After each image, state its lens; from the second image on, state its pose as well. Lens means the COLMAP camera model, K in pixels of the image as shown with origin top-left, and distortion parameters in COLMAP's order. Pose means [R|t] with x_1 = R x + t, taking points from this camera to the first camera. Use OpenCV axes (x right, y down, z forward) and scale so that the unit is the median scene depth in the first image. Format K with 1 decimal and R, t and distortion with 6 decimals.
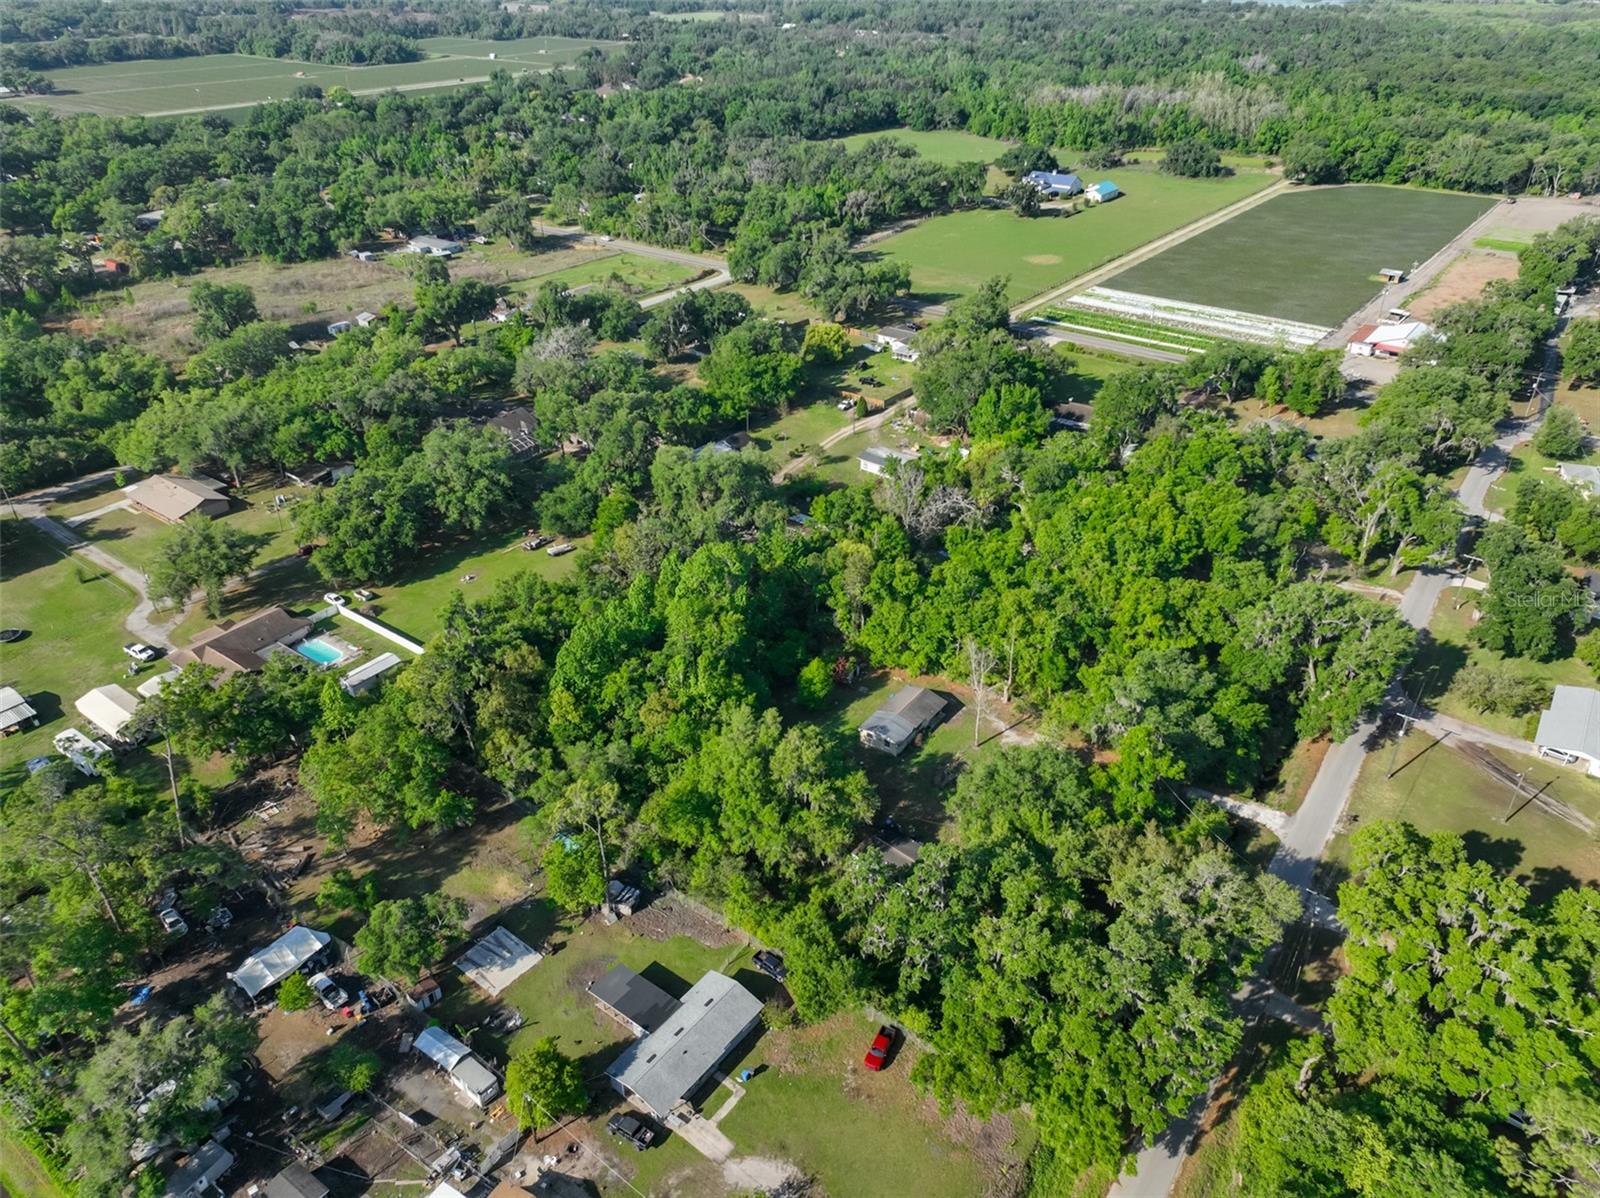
lens RADIAL K [[1118.3, 0, 806.2], [0, 1118.3, 594.3], [0, 0, 1]] dist [-0.003810, 0.021997]
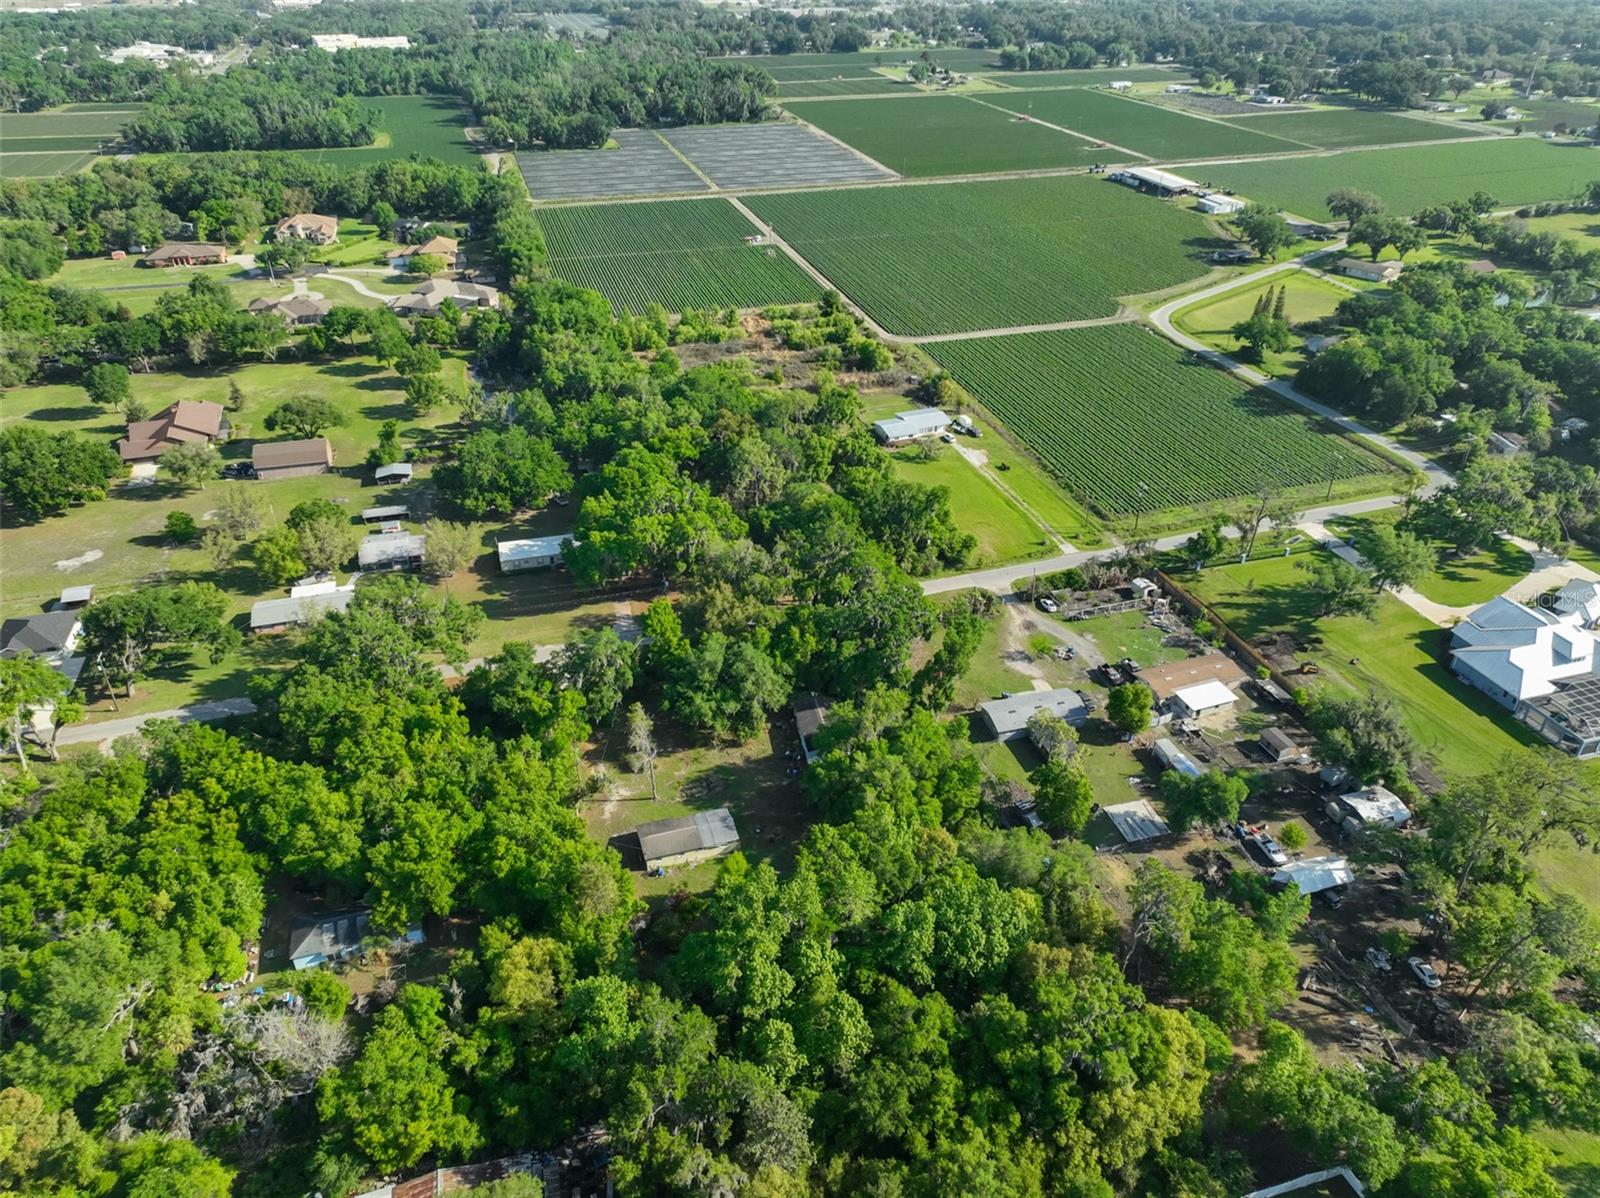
lens RADIAL K [[1118.3, 0, 806.2], [0, 1118.3, 594.3], [0, 0, 1]] dist [-0.003810, 0.021997]
pose [[-0.806181, -0.304321, 0.507406, -0.261855], [0.304666, 0.521635, 0.796916, -0.455559], [-0.507199, 0.797048, -0.327816, 0.679895]]
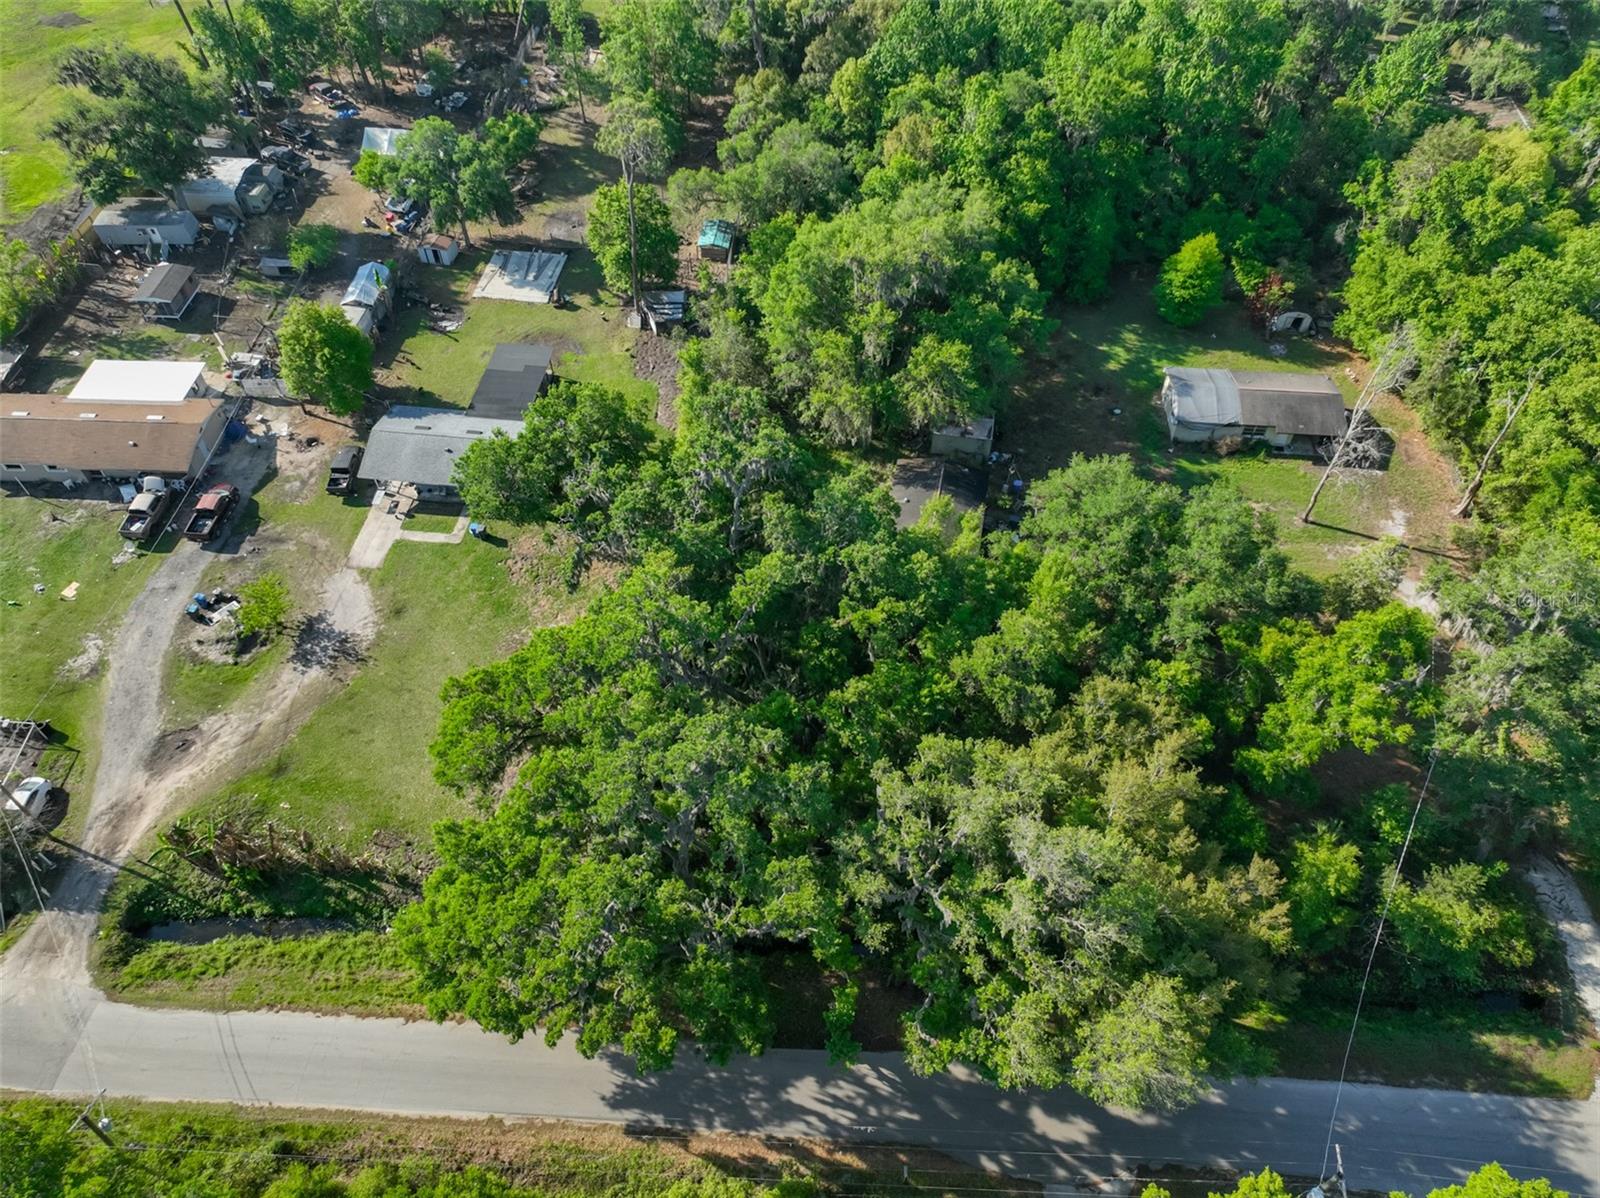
lens RADIAL K [[1118.3, 0, 806.2], [0, 1118.3, 594.3], [0, 0, 1]] dist [-0.003810, 0.021997]
pose [[0.524563, 0.658085, -0.540145, 0.204867], [-0.448903, 0.752877, 0.481313, 0.008471], [0.723408, -0.010006, 0.690348, 0.284335]]
